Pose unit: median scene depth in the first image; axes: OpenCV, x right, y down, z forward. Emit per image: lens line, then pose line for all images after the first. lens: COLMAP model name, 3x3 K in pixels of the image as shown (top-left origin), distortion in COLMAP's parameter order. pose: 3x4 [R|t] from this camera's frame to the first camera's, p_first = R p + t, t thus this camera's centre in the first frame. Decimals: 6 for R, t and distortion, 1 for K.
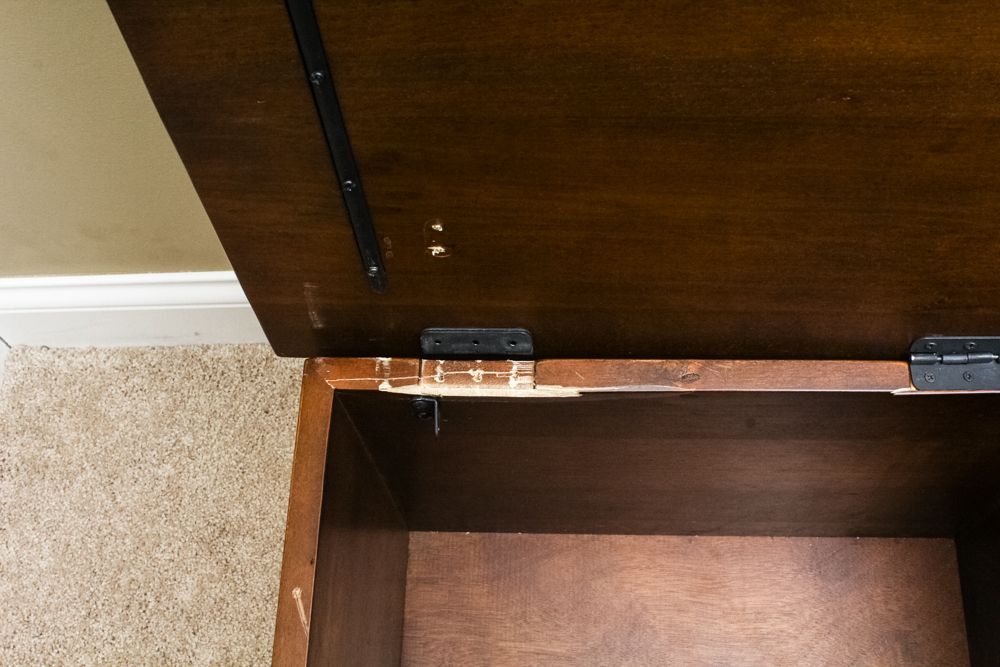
lens RADIAL K [[1123.9, 0, 500.0], [0, 1123.9, 333.5], [0, 0, 1]] dist [-0.114130, 0.137648]
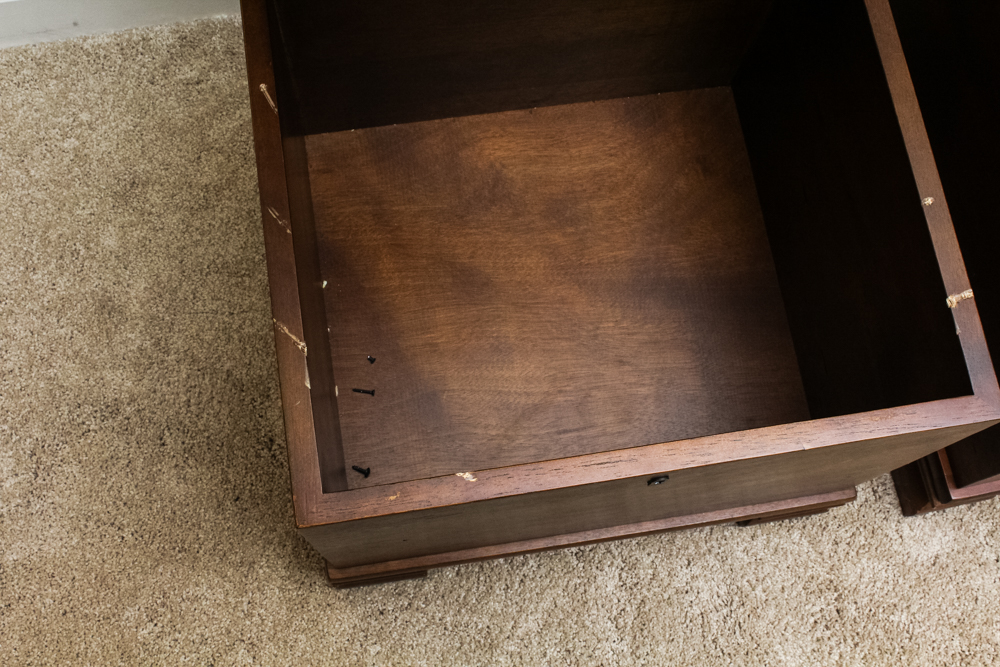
lens RADIAL K [[1123.9, 0, 500.0], [0, 1123.9, 333.5], [0, 0, 1]] dist [-0.114130, 0.137648]
pose [[0.973795, -0.146917, 0.173604, -0.103669], [0.119555, 0.980049, 0.158777, 0.196886], [-0.193468, -0.133861, 0.971932, -0.218179]]
